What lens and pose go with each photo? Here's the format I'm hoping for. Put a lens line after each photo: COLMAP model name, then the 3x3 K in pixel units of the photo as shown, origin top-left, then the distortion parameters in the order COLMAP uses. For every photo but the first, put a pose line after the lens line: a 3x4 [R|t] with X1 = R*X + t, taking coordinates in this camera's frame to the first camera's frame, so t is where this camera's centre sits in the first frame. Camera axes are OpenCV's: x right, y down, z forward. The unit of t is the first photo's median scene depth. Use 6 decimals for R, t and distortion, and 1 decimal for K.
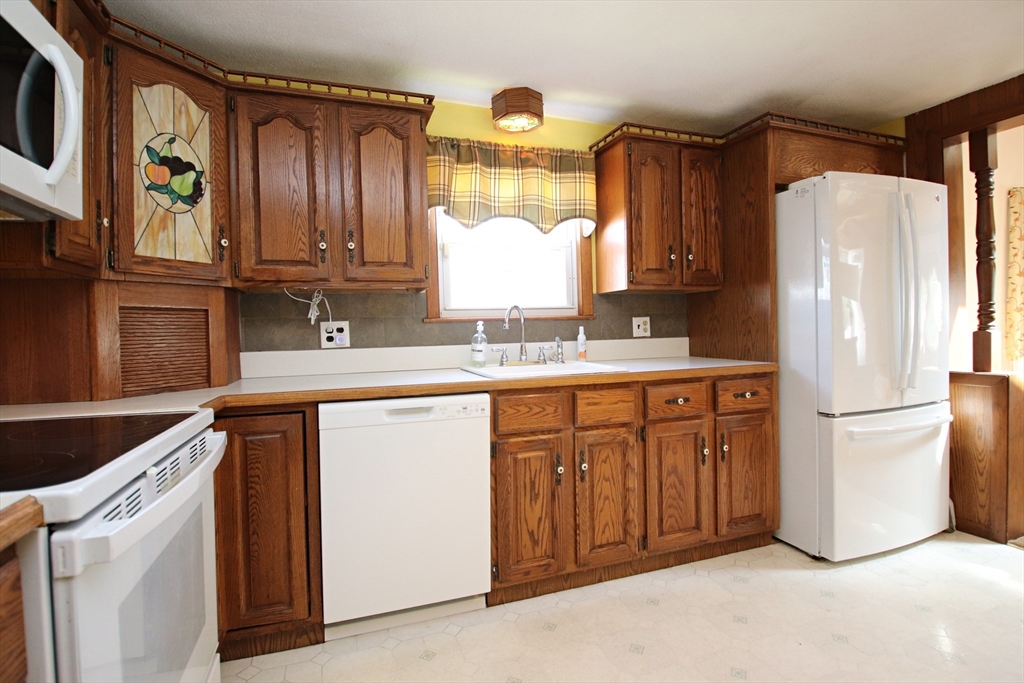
lens RADIAL K [[499.3, 0, 507.8], [0, 499.3, 333.5], [0, 0, 1]] dist [0.029209, -0.036146]
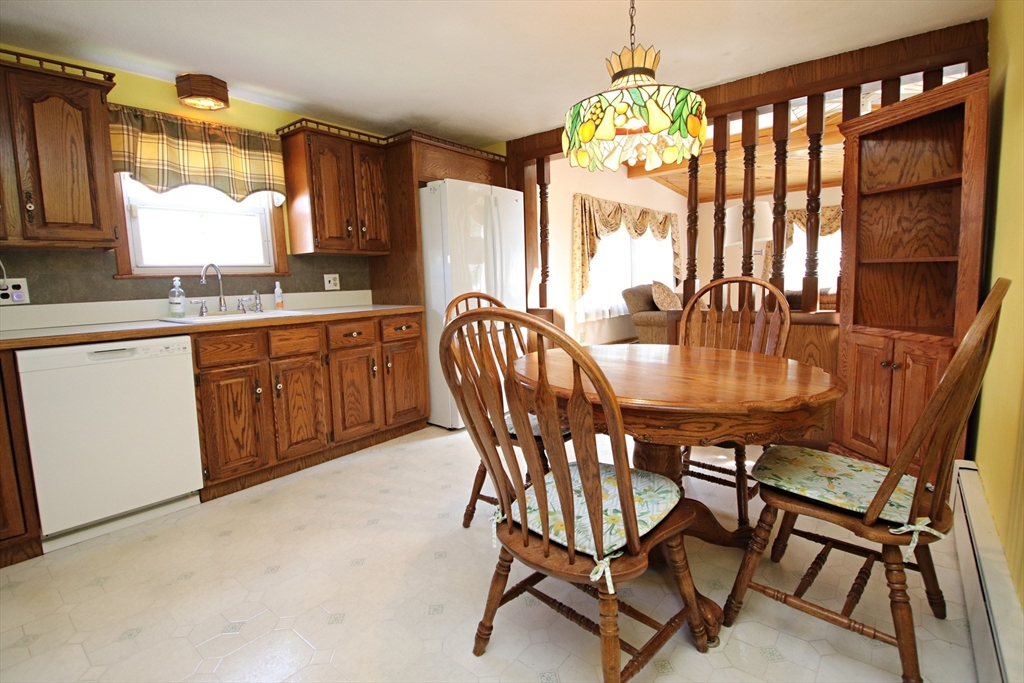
lens RADIAL K [[487.8, 0, 521.2], [0, 487.8, 334.2], [0, 0, 1]] dist [0.009697, -0.024860]
pose [[0.848596, -0.061356, 0.525472, 0.021554], [0.014769, 0.995612, 0.092401, 0.014618], [-0.528836, -0.070651, 0.845778, -0.385847]]
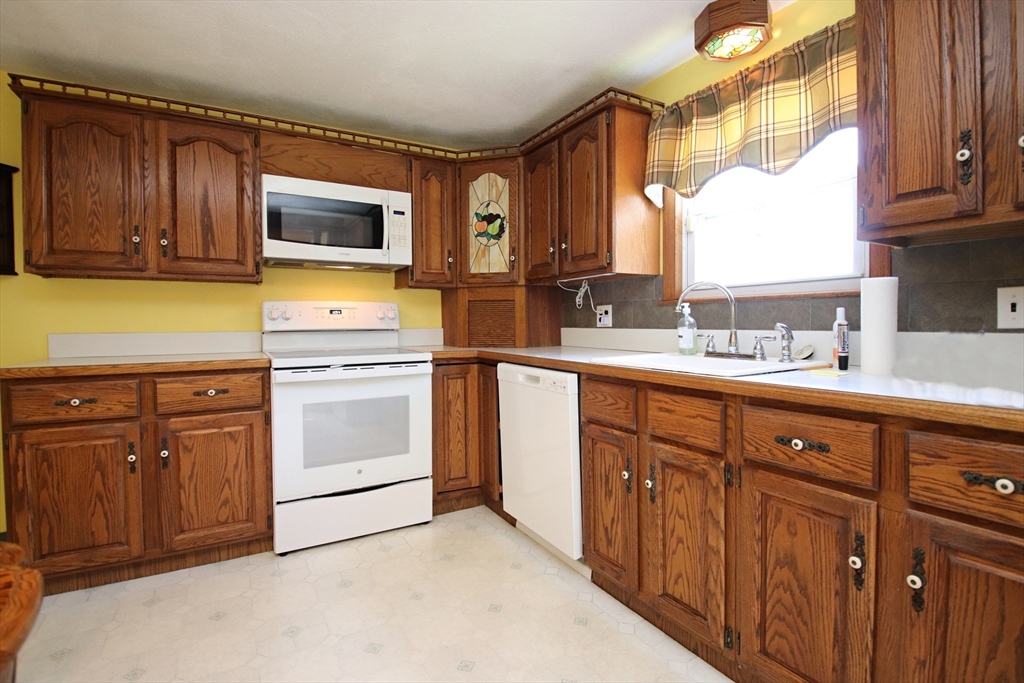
lens RADIAL K [[477.6, 0, 509.7], [0, 477.6, 337.8], [0, 0, 1]] dist [0.027990, -0.052224]
pose [[0.182850, 0.053666, -0.981675, 0.760046], [-0.004988, 0.998547, 0.053659, -0.006888], [0.983128, -0.004915, 0.182852, 0.571185]]
